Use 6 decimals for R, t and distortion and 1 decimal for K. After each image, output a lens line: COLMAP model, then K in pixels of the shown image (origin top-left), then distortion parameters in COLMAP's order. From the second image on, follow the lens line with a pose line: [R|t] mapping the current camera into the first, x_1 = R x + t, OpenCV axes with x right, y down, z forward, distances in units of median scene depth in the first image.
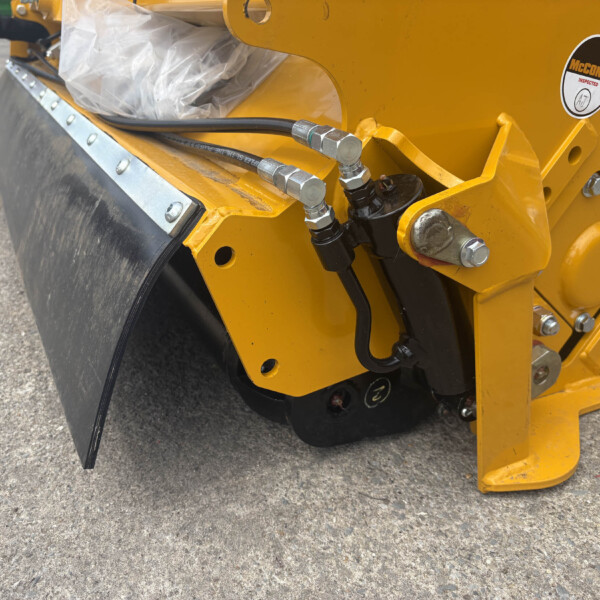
lens RADIAL K [[610.5, 0, 289.1], [0, 610.5, 300.1], [0, 0, 1]] dist [0.020505, 0.010147]
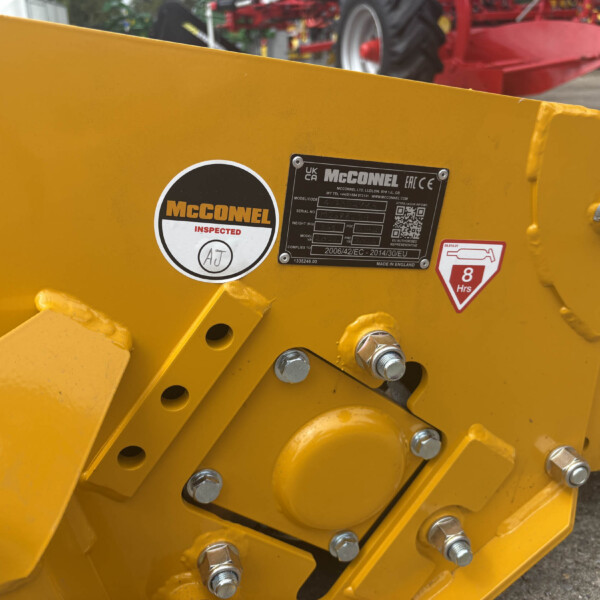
lens RADIAL K [[604.2, 0, 297.2], [0, 604.2, 299.5], [0, 0, 1]] dist [0.022273, -0.006456]
pose [[0.987007, 0.011970, -0.160228, 0.674228], [-0.017976, 0.999187, -0.036088, -0.265273], [0.159666, 0.038499, 0.986420, 0.408718]]
